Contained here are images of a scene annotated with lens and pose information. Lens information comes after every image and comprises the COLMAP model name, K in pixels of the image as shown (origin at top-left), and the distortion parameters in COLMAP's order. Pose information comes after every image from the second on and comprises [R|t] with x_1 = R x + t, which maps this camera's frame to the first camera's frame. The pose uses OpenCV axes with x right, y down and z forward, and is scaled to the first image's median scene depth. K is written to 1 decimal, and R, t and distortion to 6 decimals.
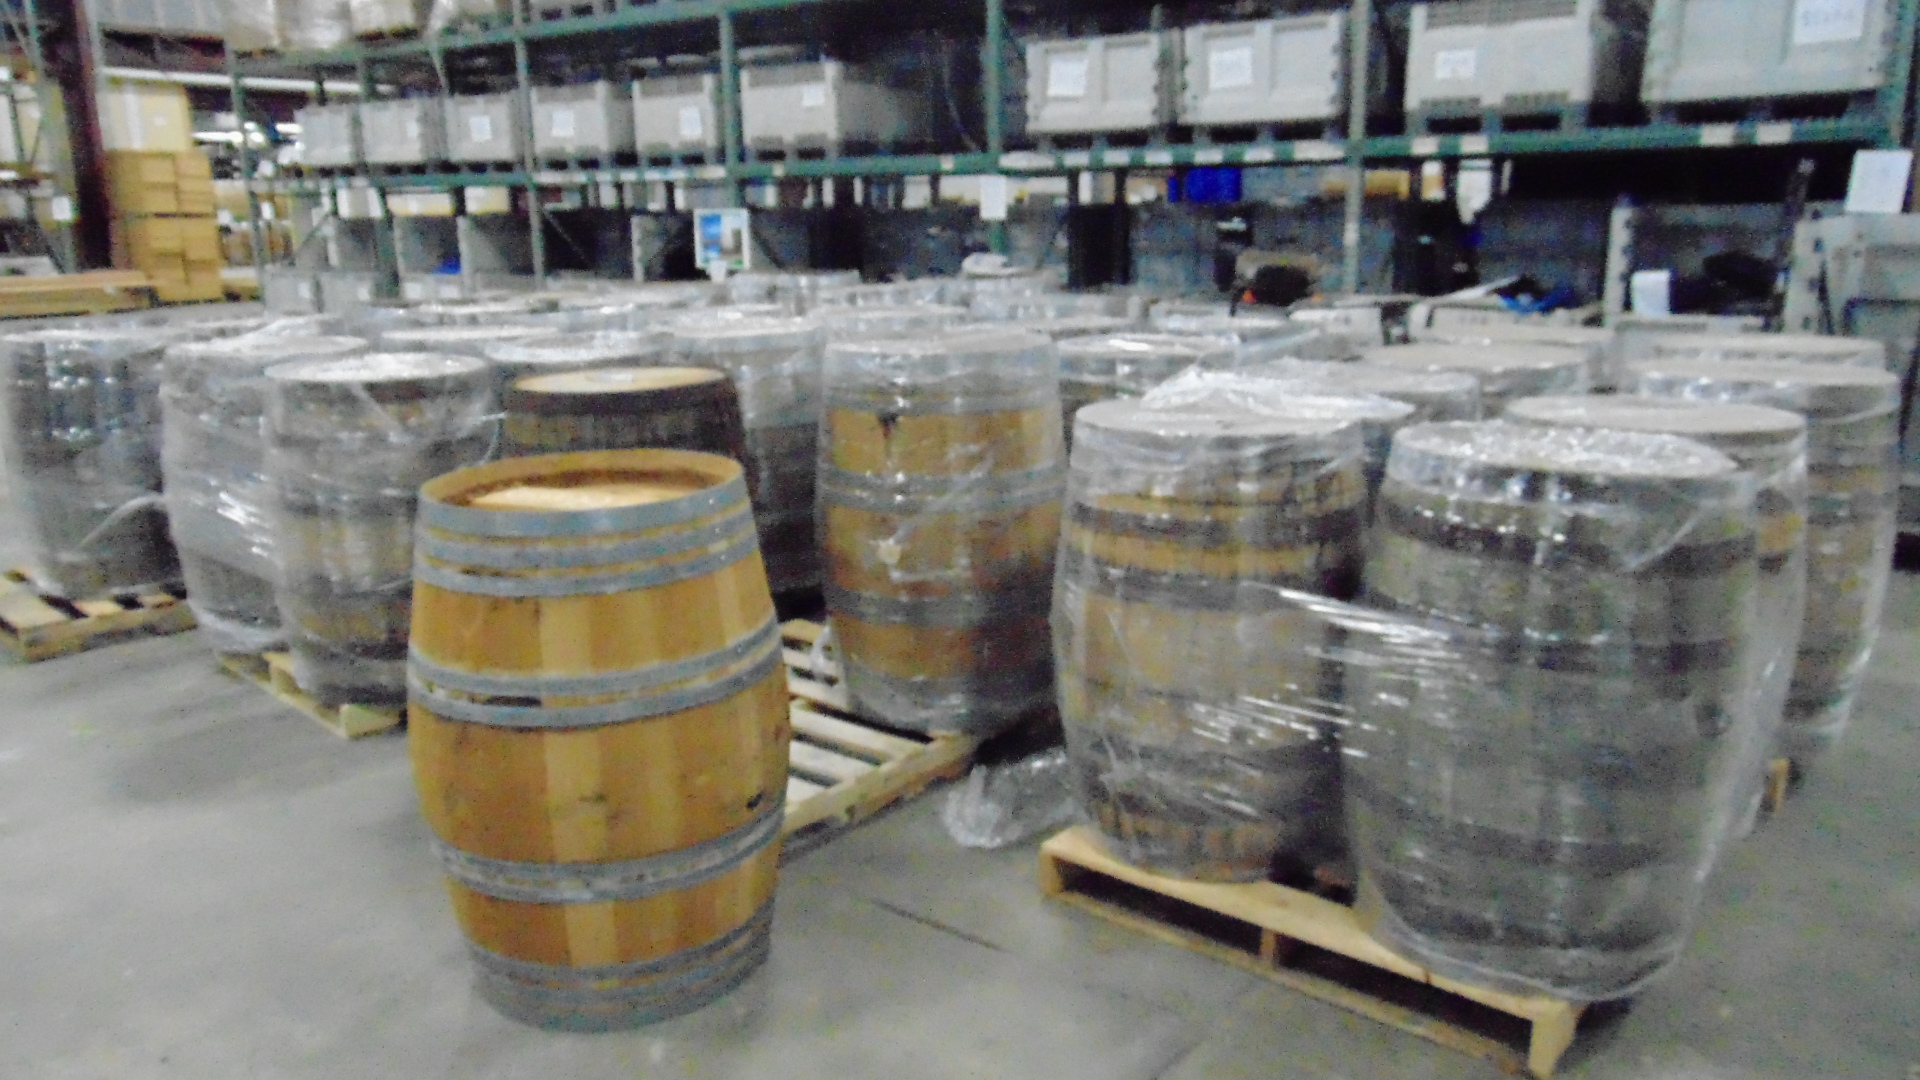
lens RADIAL K [[1419.2, 0, 948.8], [0, 1419.2, 543.5], [0, 0, 1]] dist [-0.032054, 0.083834]
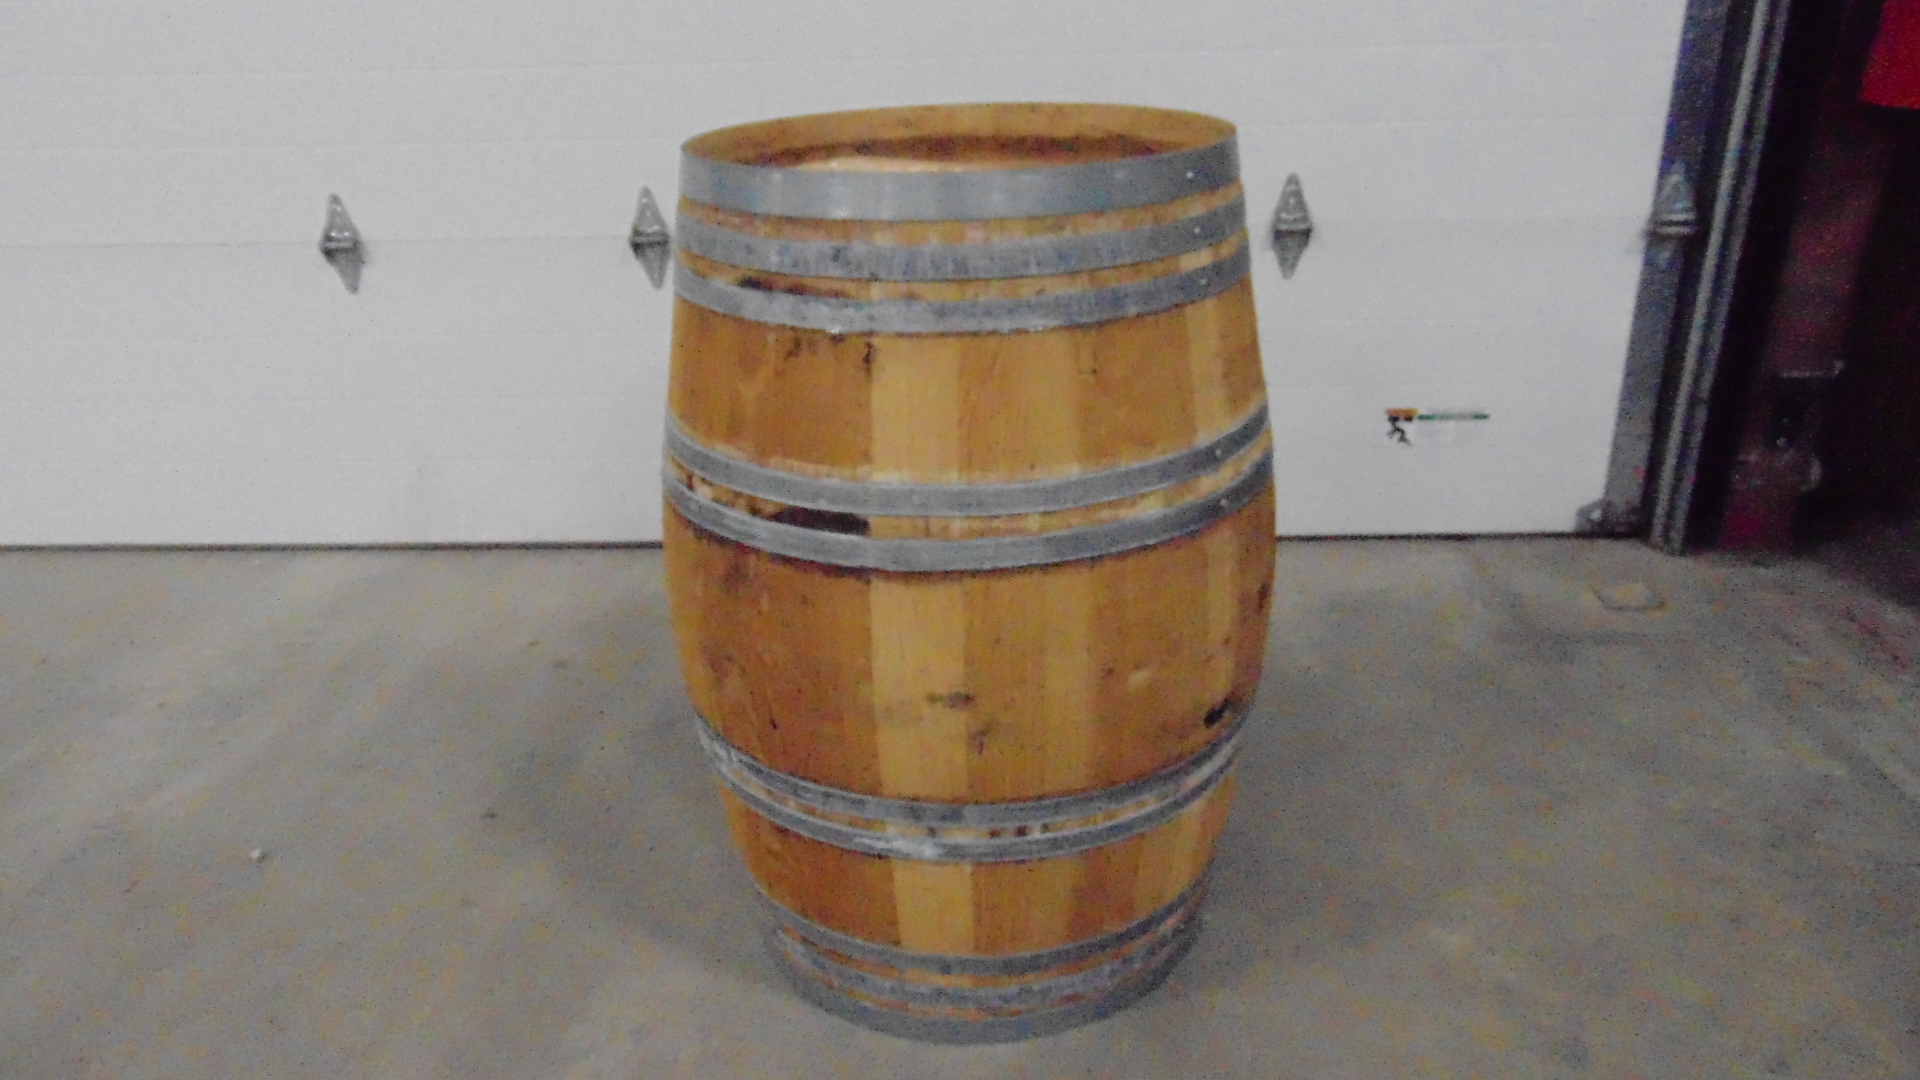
lens RADIAL K [[1419.2, 0, 948.8], [0, 1419.2, 543.5], [0, 0, 1]] dist [-0.032054, 0.083834]
pose [[0.972116, 0.087694, -0.217485, -0.130364], [-0.048283, 0.982423, 0.180314, 0.016052], [0.229475, -0.164786, 0.959264, 0.454321]]
